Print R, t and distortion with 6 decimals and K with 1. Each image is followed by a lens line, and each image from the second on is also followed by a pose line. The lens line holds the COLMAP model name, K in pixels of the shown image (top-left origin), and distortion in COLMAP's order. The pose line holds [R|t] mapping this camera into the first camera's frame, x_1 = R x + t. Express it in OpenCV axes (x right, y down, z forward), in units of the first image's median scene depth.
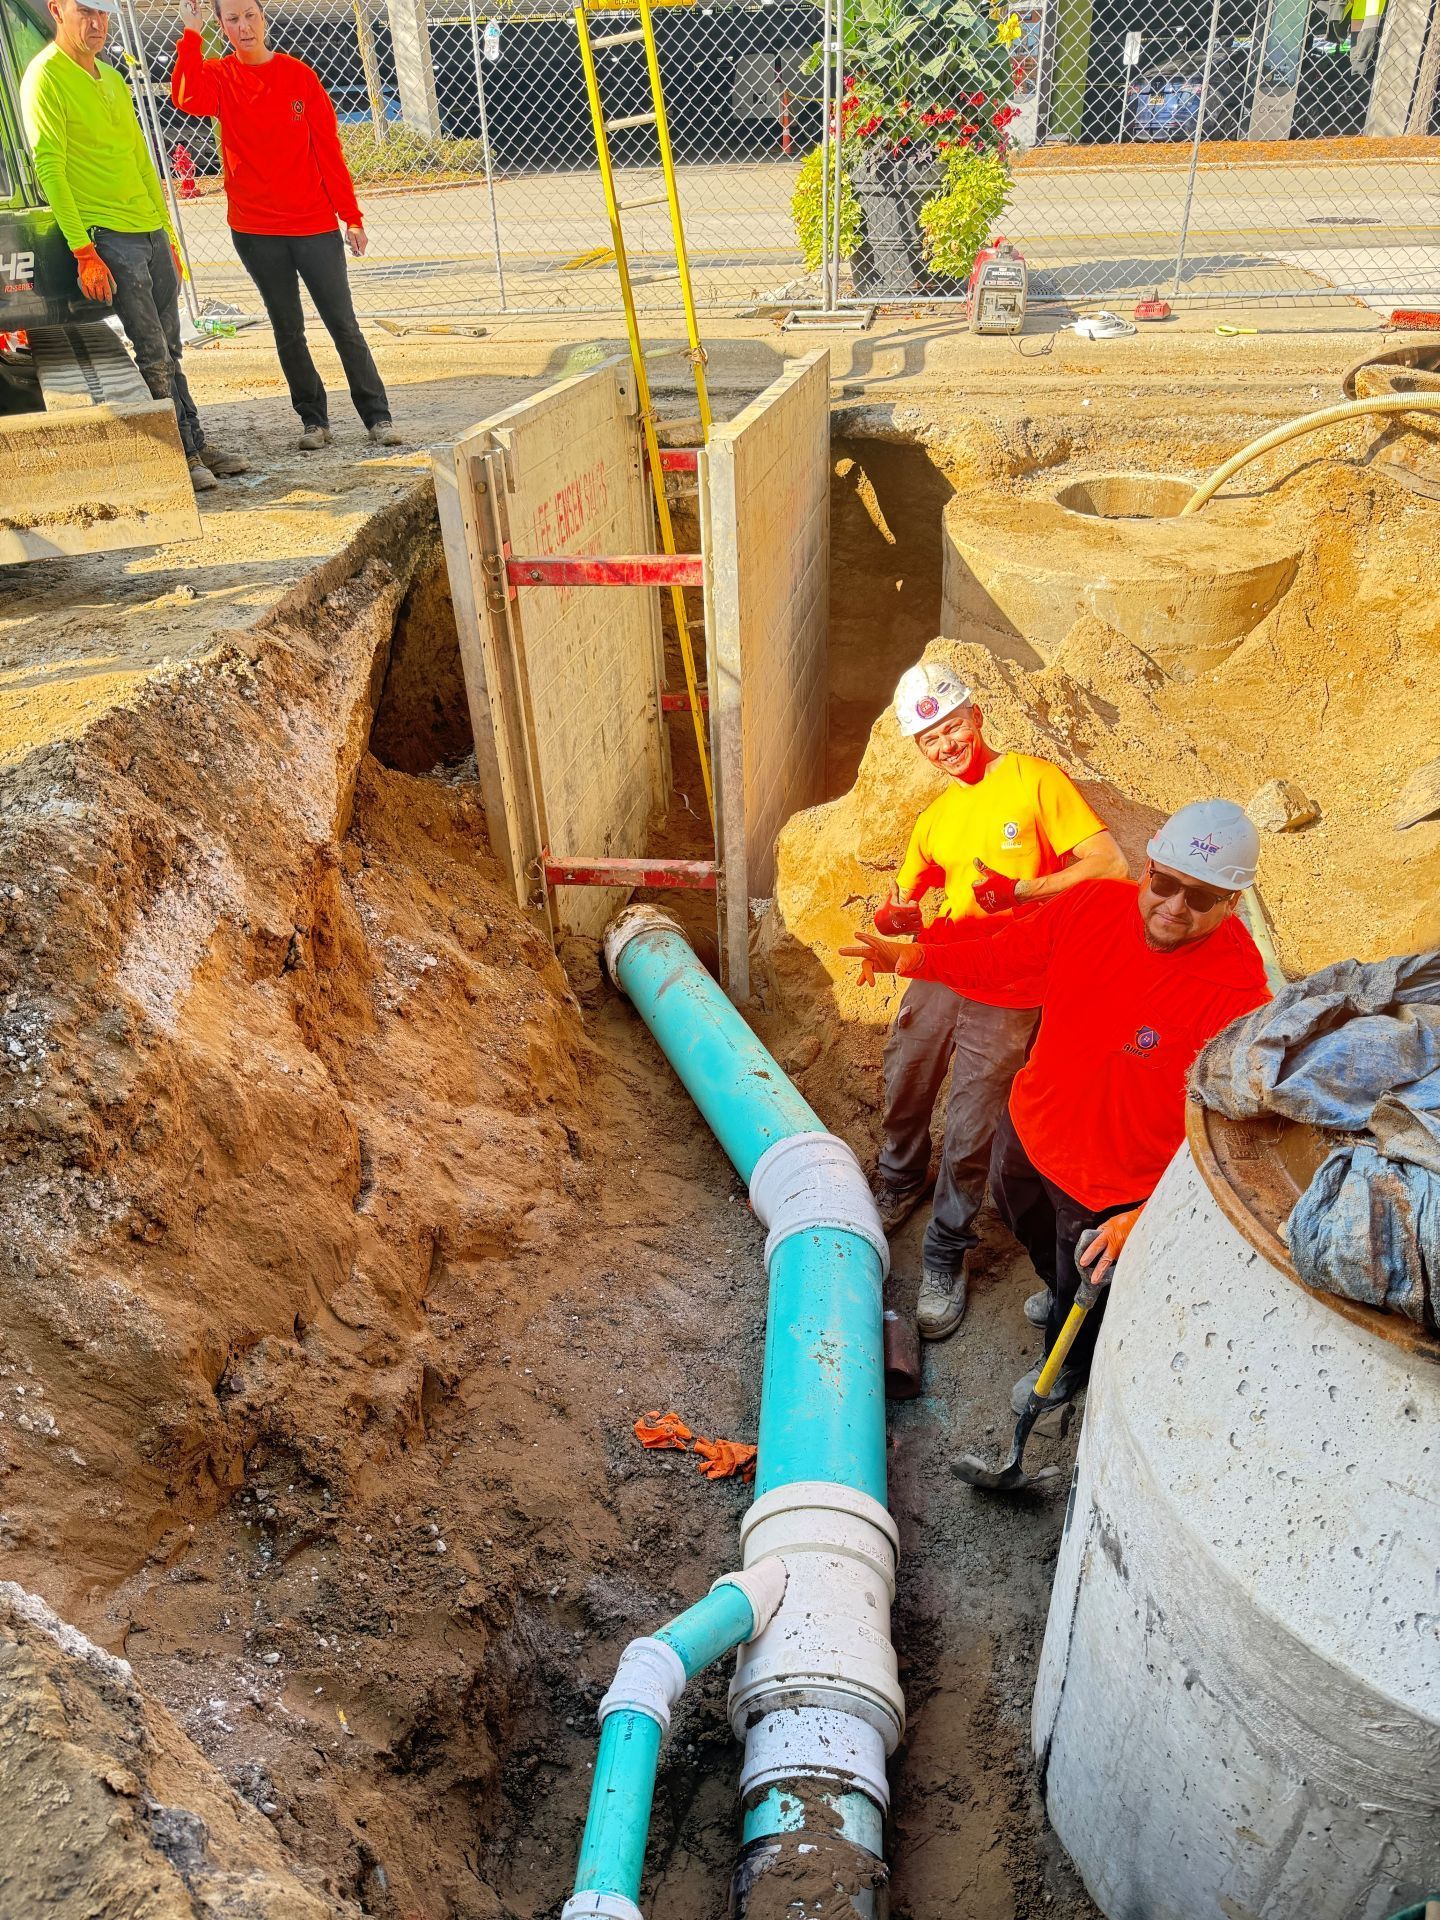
lens RADIAL K [[1317.7, 0, 714.7], [0, 1317.7, 972.9], [0, 0, 1]] dist [0.010542, -0.022267]
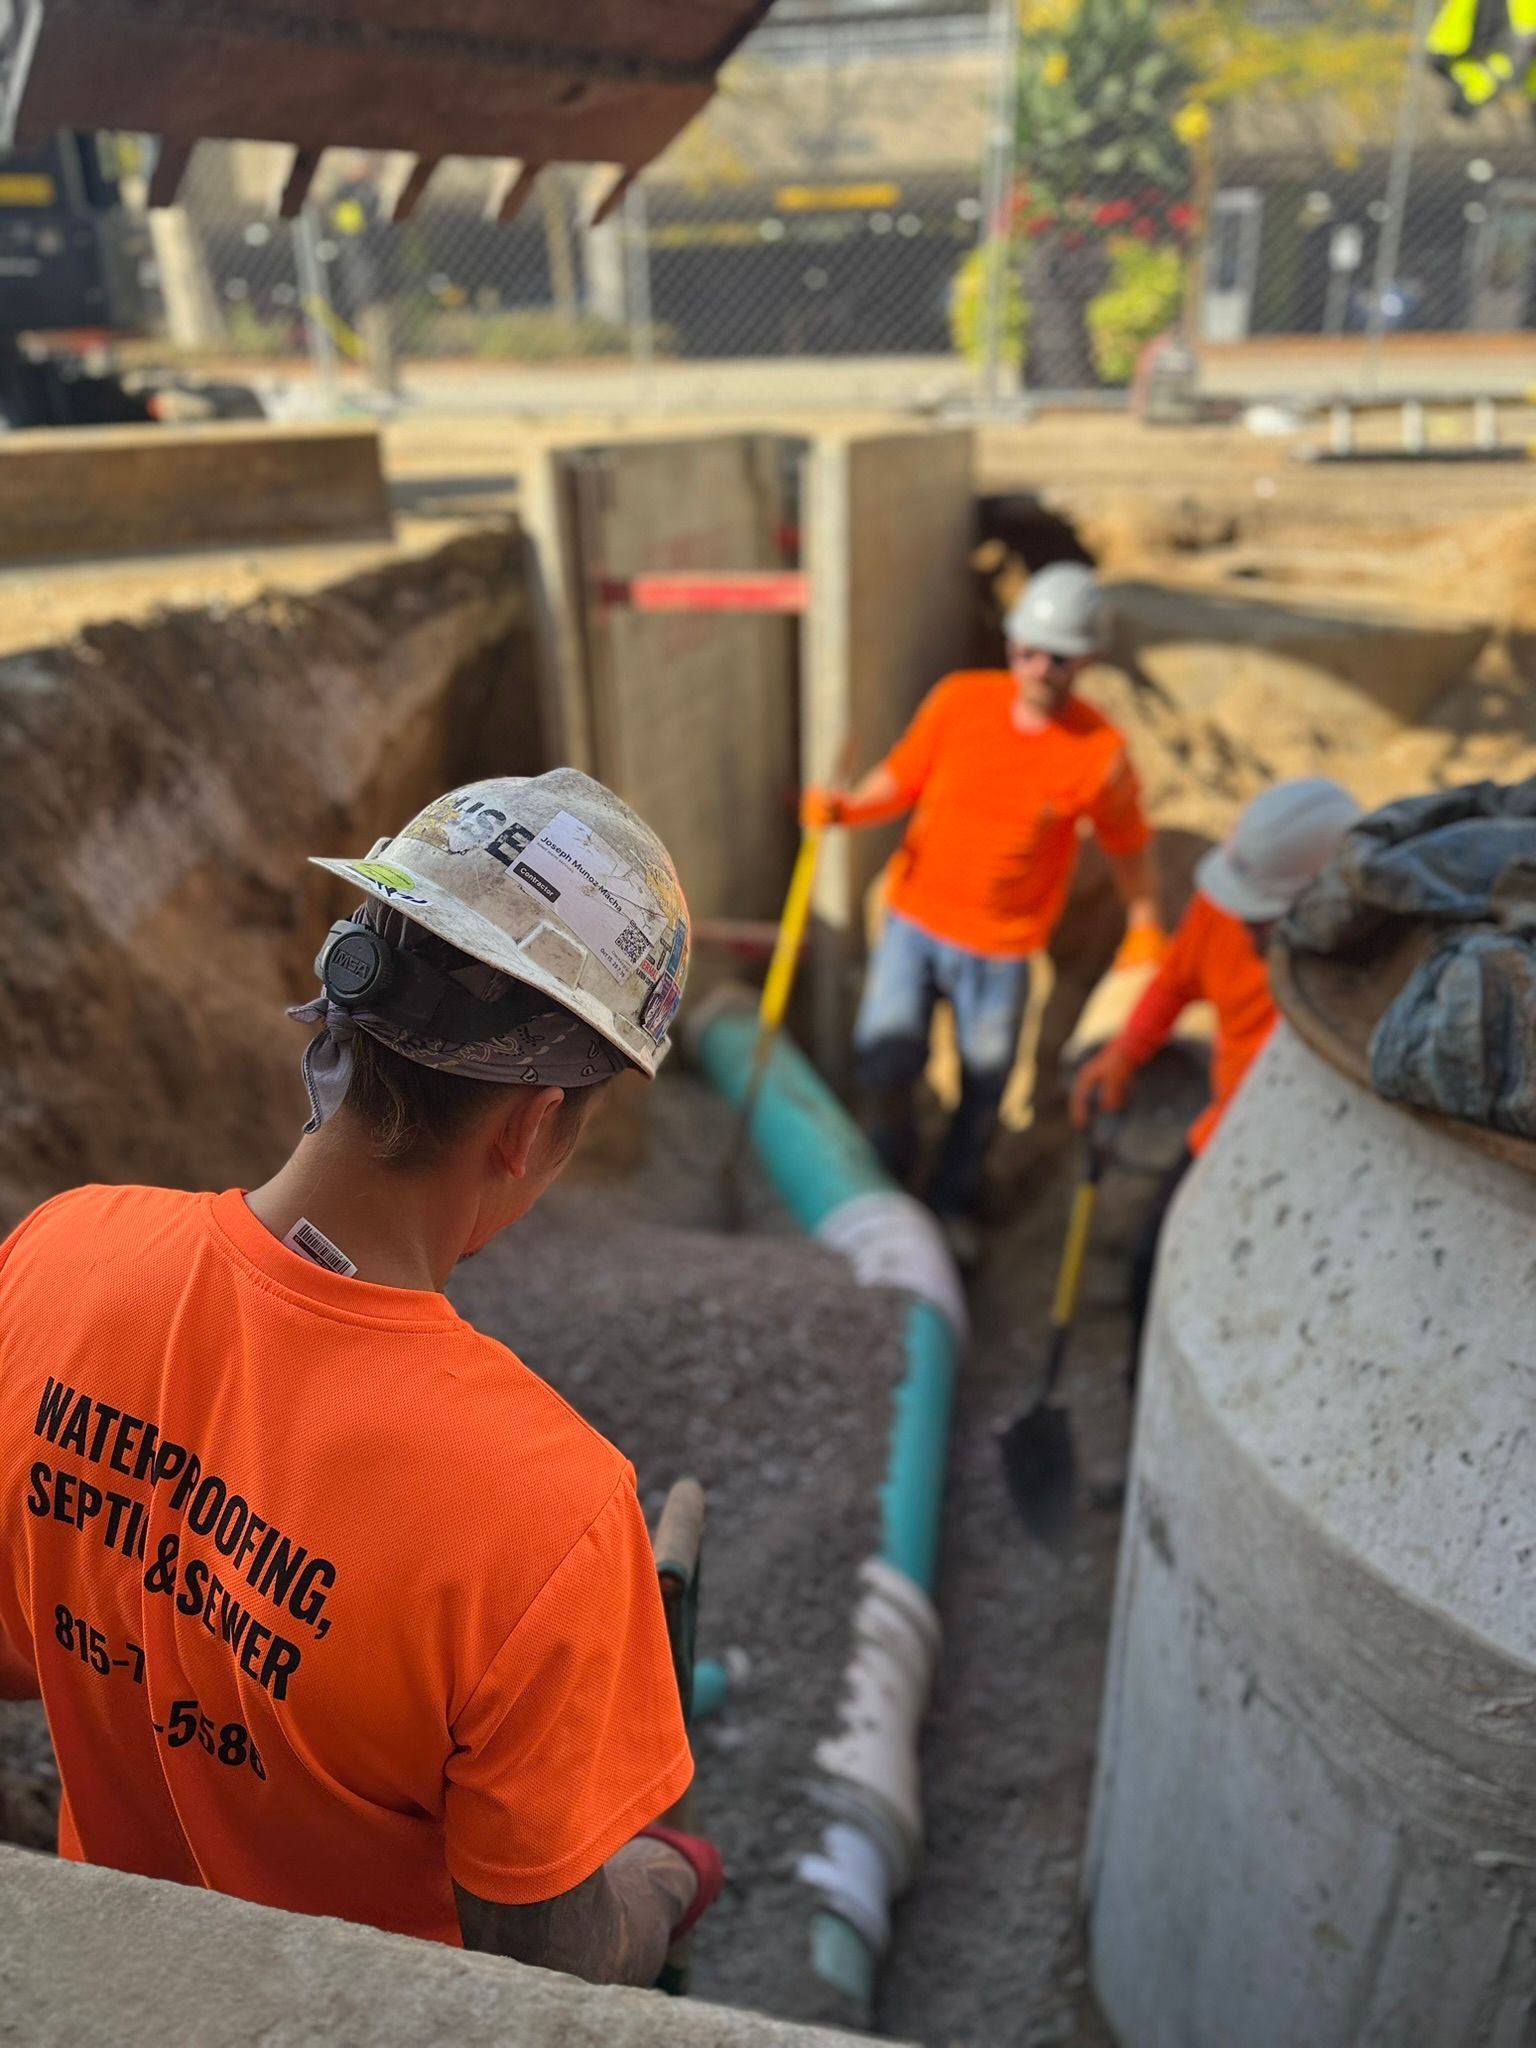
lens RADIAL K [[1443.1, 0, 757.2], [0, 1443.1, 1021.6], [0, 0, 1]] dist [-0.003736, -0.006631]
pose [[0.995060, 0.057178, -0.081153, 0.075687], [-0.067061, 0.989912, -0.124806, 0.162760], [0.073198, 0.129632, 0.988857, 0.080419]]
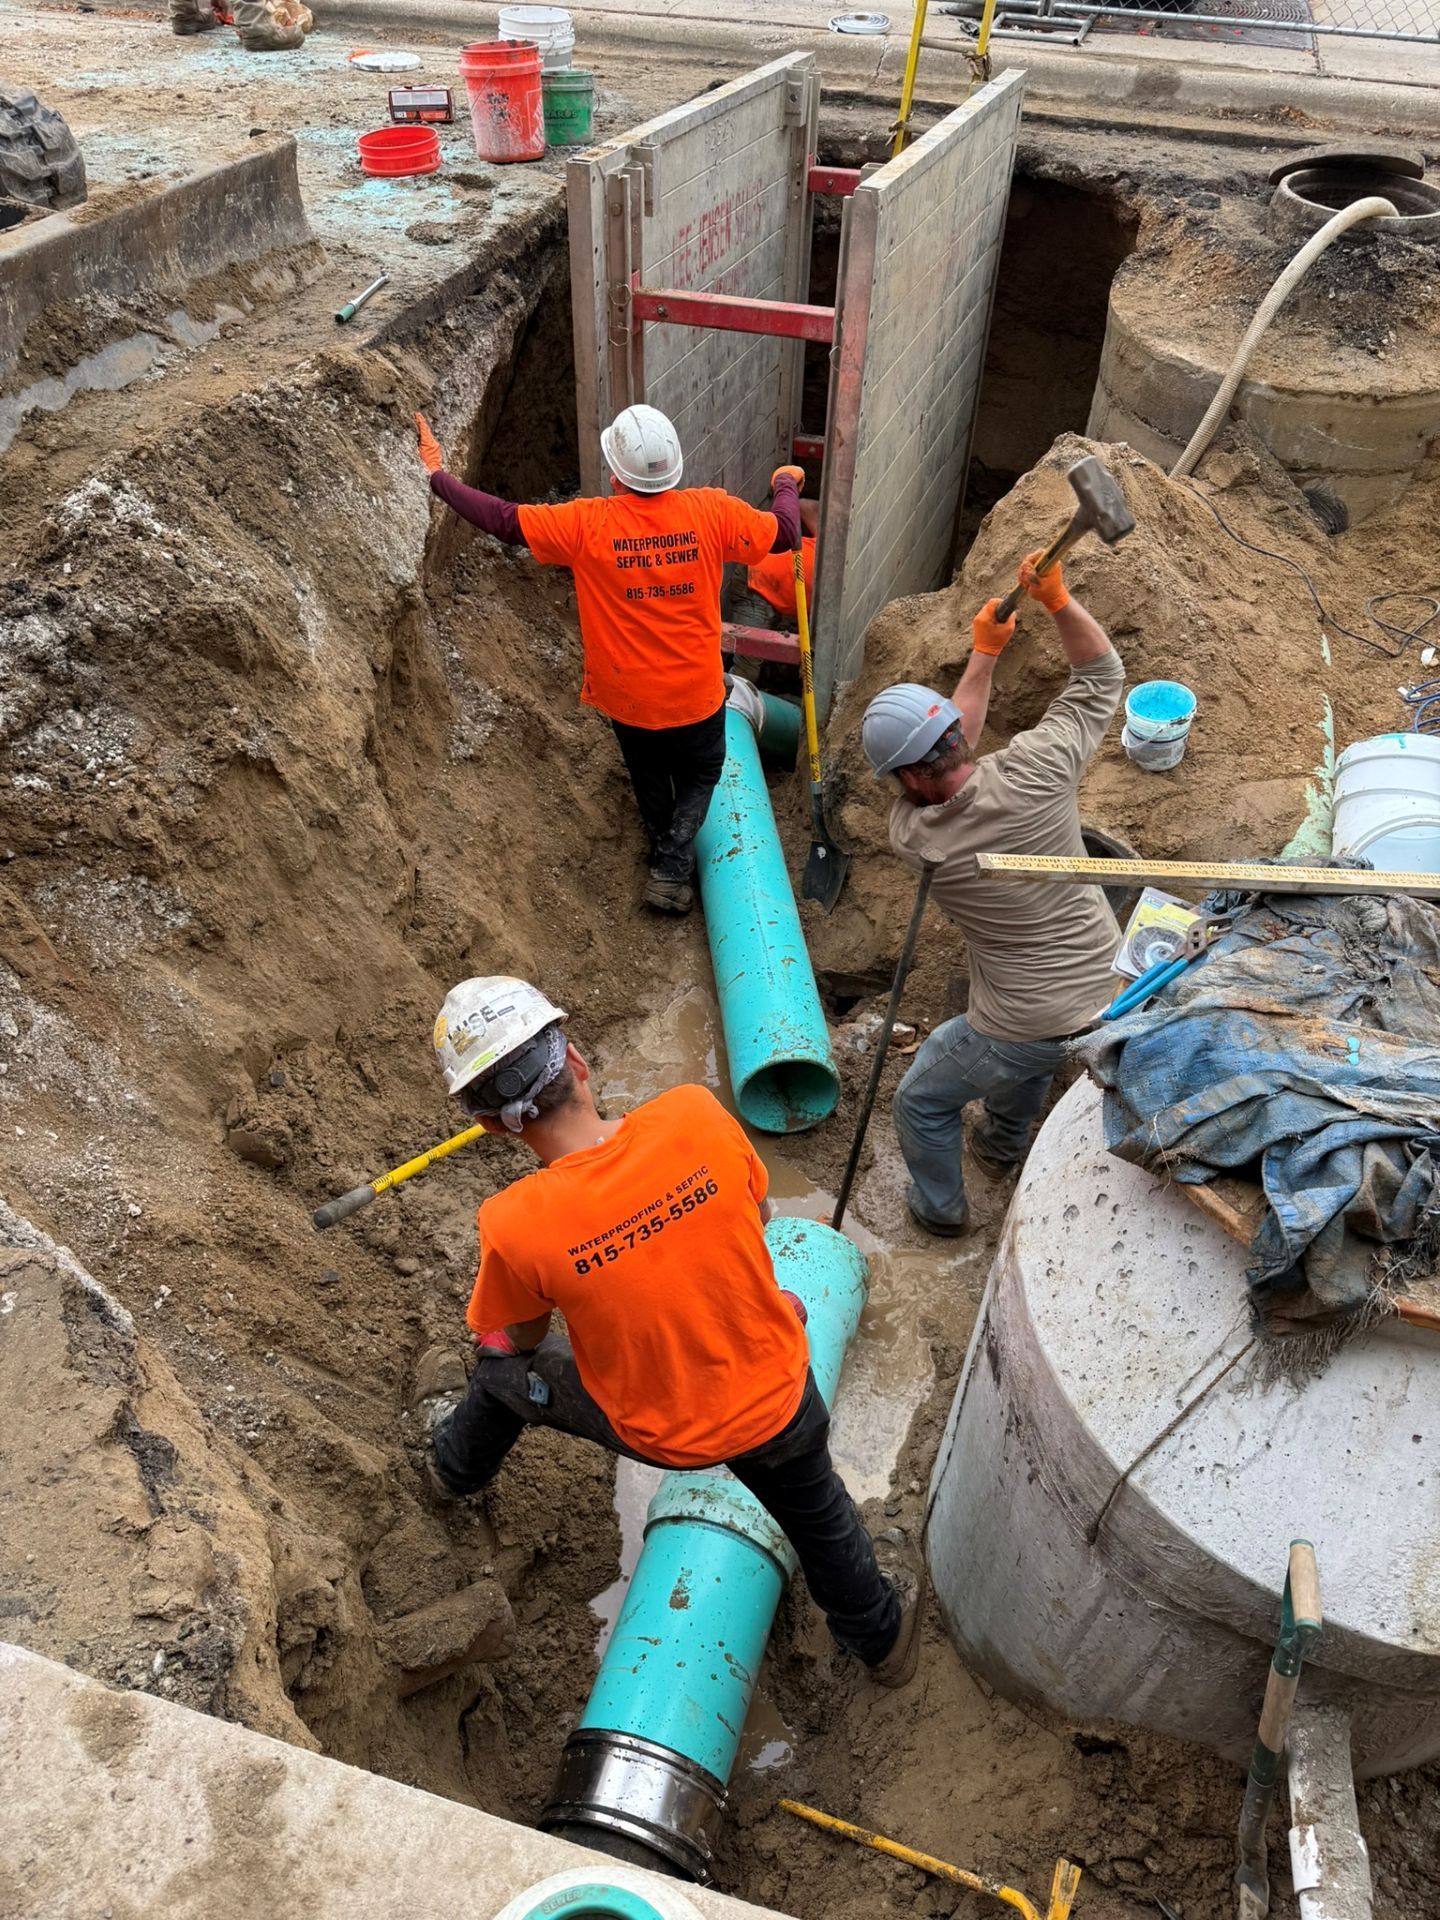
lens RADIAL K [[1312.5, 0, 720.0], [0, 1312.5, 960.0], [0, 0, 1]] dist [0.027129, -0.034631]
pose [[0.986541, 0.149955, -0.065187, 0.057500], [-0.135008, 0.971942, 0.192617, -0.047500], [0.092242, -0.181223, 0.979106, -0.037434]]
